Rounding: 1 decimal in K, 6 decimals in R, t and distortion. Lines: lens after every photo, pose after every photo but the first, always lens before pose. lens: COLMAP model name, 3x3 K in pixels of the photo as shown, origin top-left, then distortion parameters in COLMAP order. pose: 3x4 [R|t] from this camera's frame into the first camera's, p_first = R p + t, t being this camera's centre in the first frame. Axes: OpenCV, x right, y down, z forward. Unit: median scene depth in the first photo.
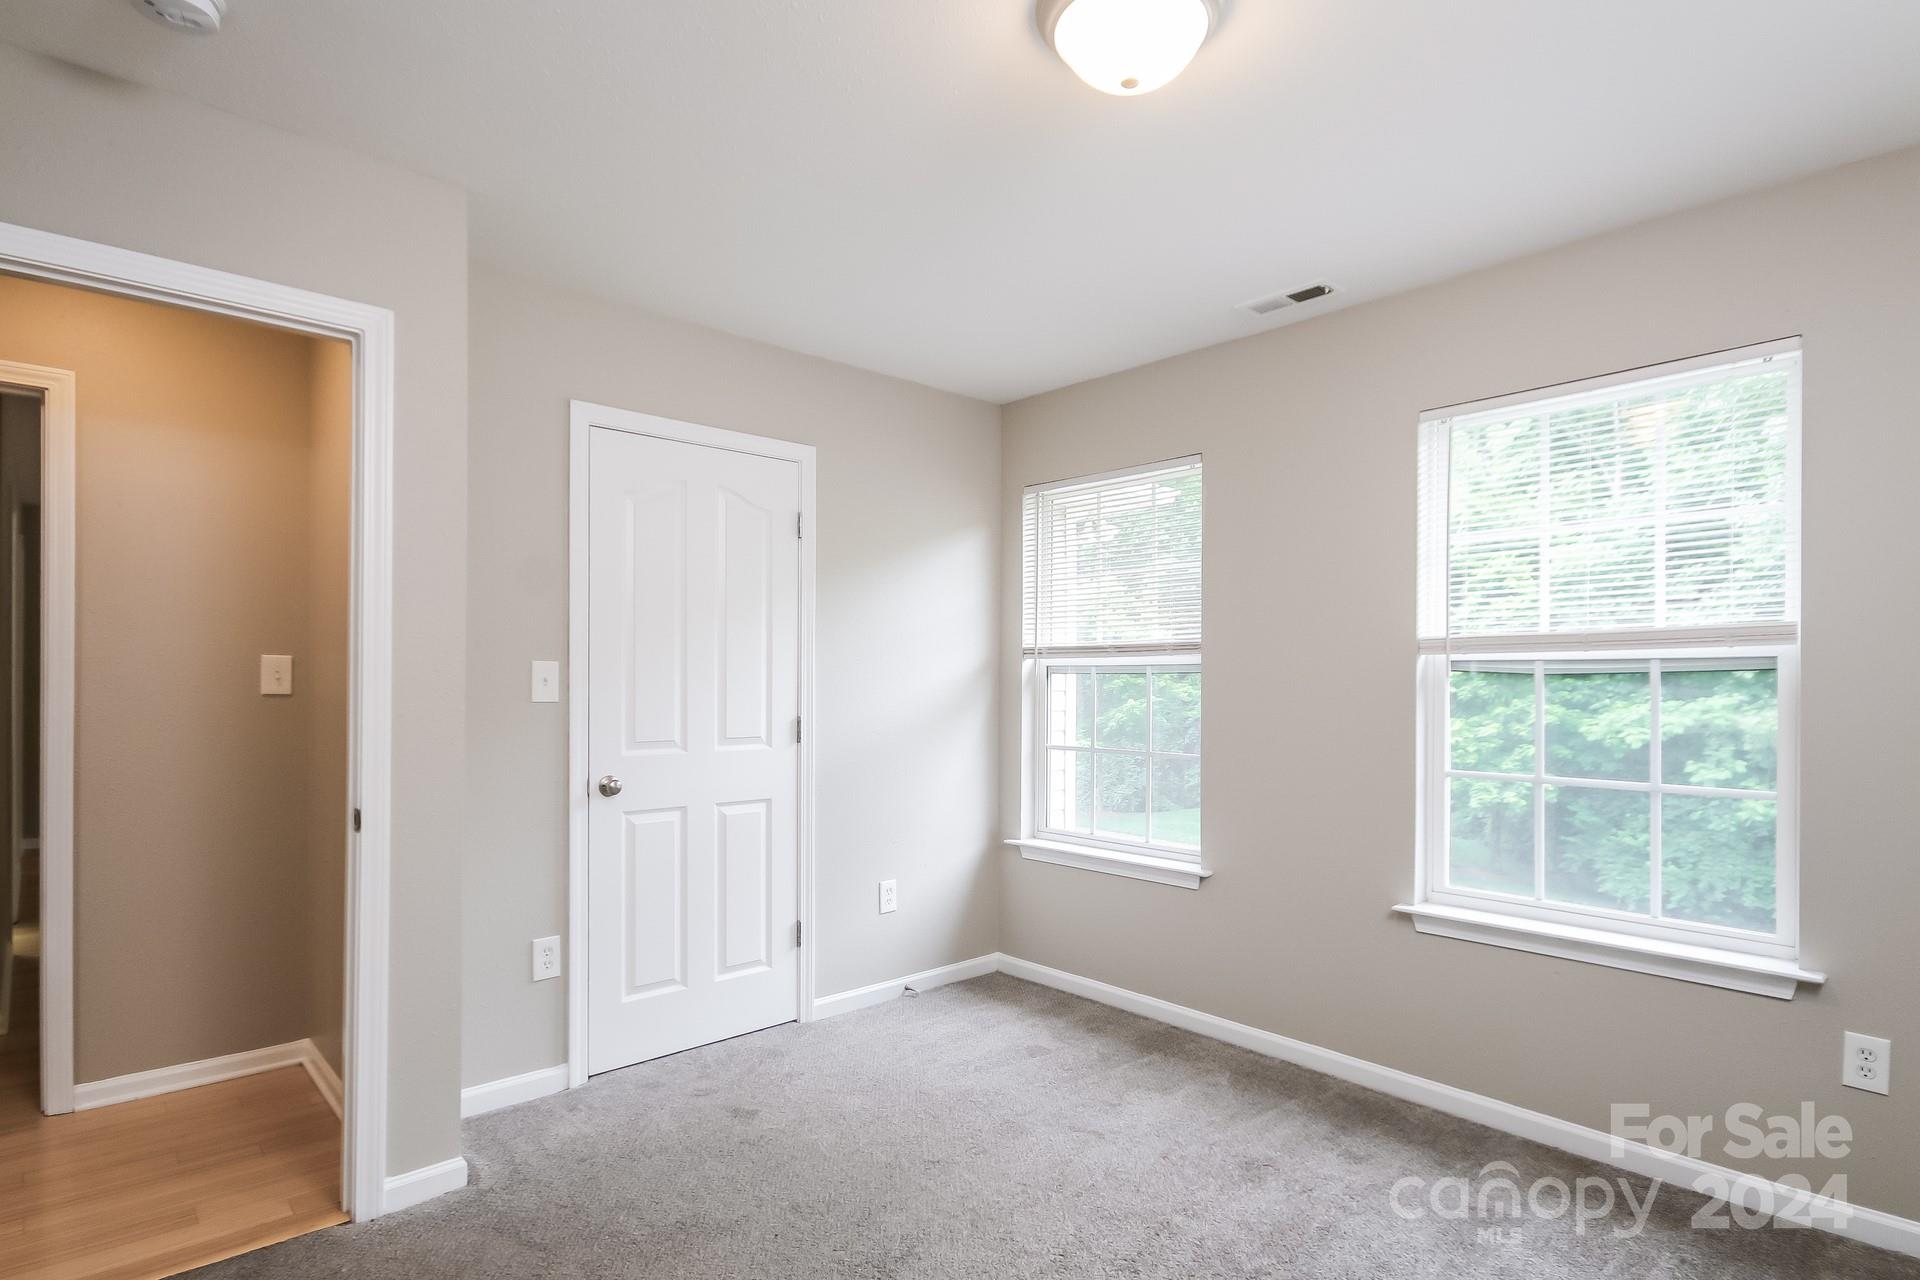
lens RADIAL K [[976.6, 0, 959.1], [0, 976.6, 677.1], [0, 0, 1]] dist [0.000450, -0.022473]
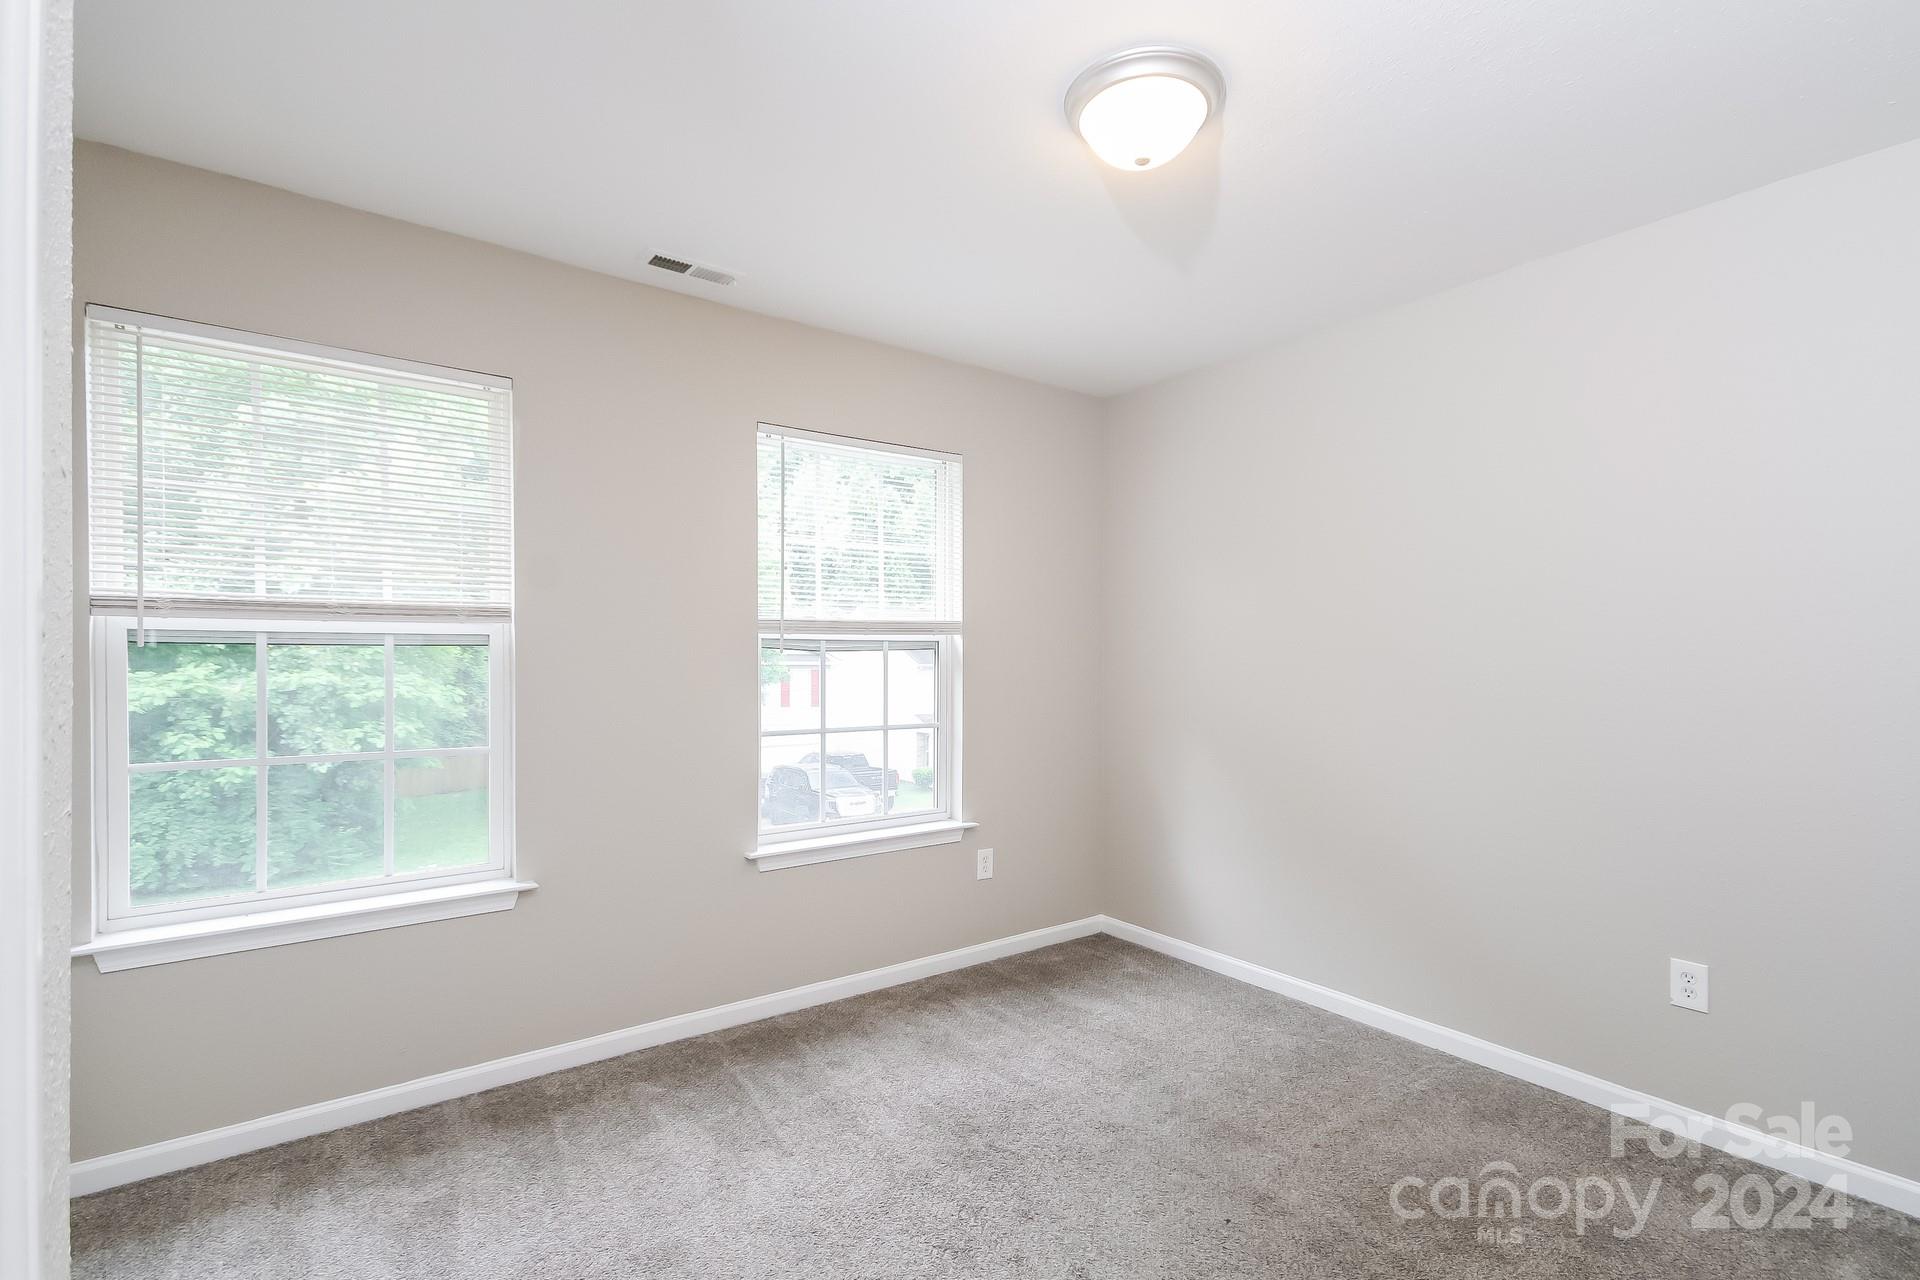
lens RADIAL K [[913.4, 0, 958.6], [0, 913.4, 665.1], [0, 0, 1]] dist [-0.003595, -0.000832]
pose [[0.071734, -0.013403, 0.997334, -0.417002], [-0.007003, 0.999878, 0.013941, -0.001149], [-0.997399, -0.007985, 0.071632, 0.485556]]
